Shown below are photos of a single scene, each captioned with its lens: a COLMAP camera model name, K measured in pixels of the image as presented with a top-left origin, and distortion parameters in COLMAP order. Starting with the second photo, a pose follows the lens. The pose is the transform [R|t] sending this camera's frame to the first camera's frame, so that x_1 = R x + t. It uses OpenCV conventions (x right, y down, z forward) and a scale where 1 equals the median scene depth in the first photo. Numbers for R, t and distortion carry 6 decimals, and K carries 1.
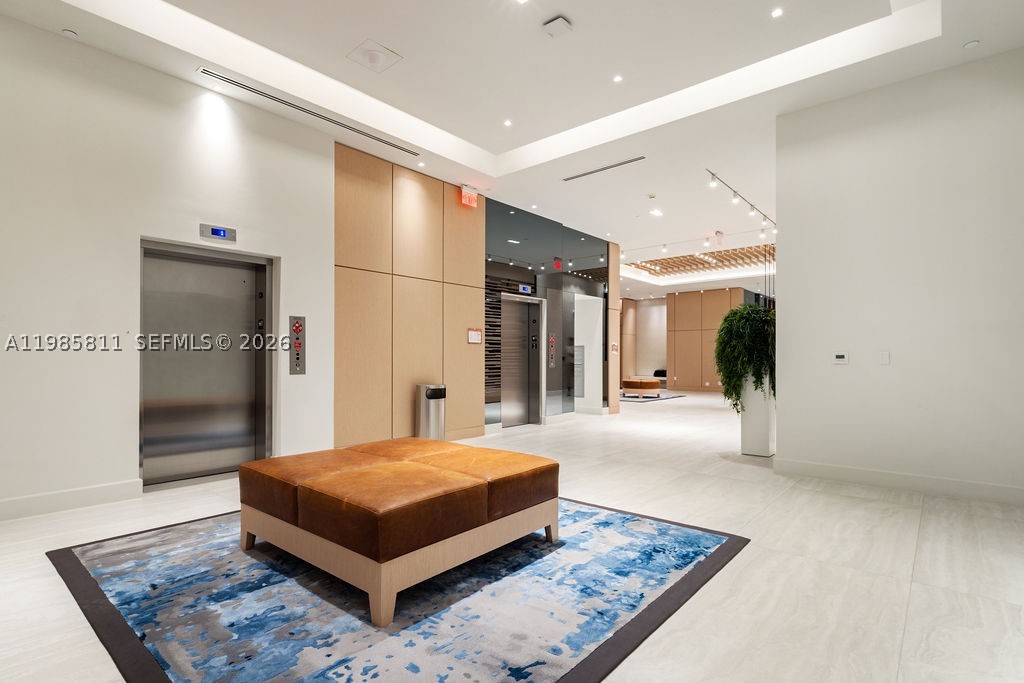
lens RADIAL K [[495.3, 0, 494.1], [0, 495.3, 345.8], [0, 0, 1]] dist [-0.001386, -0.000040]
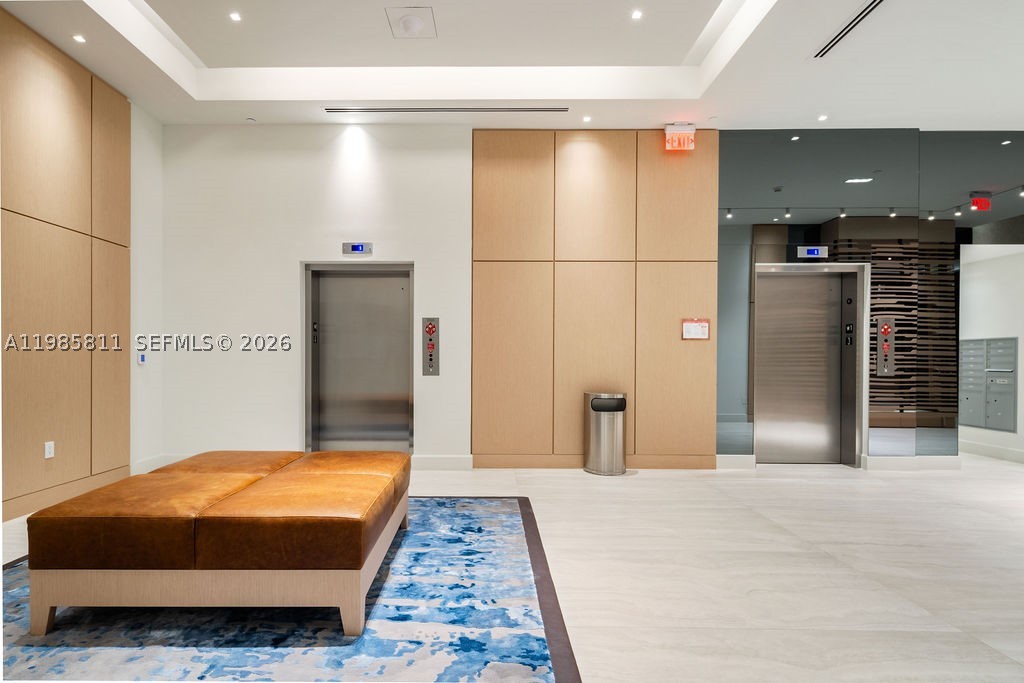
lens RADIAL K [[495.3, 0, 452.5], [0, 495.3, 355.0], [0, 0, 1]] dist [-0.001386, -0.000040]
pose [[0.656621, -0.010019, -0.754154, 0.336449], [0.017647, 0.999842, 0.002081, 0.012882], [0.754014, -0.014675, 0.656694, 0.323163]]
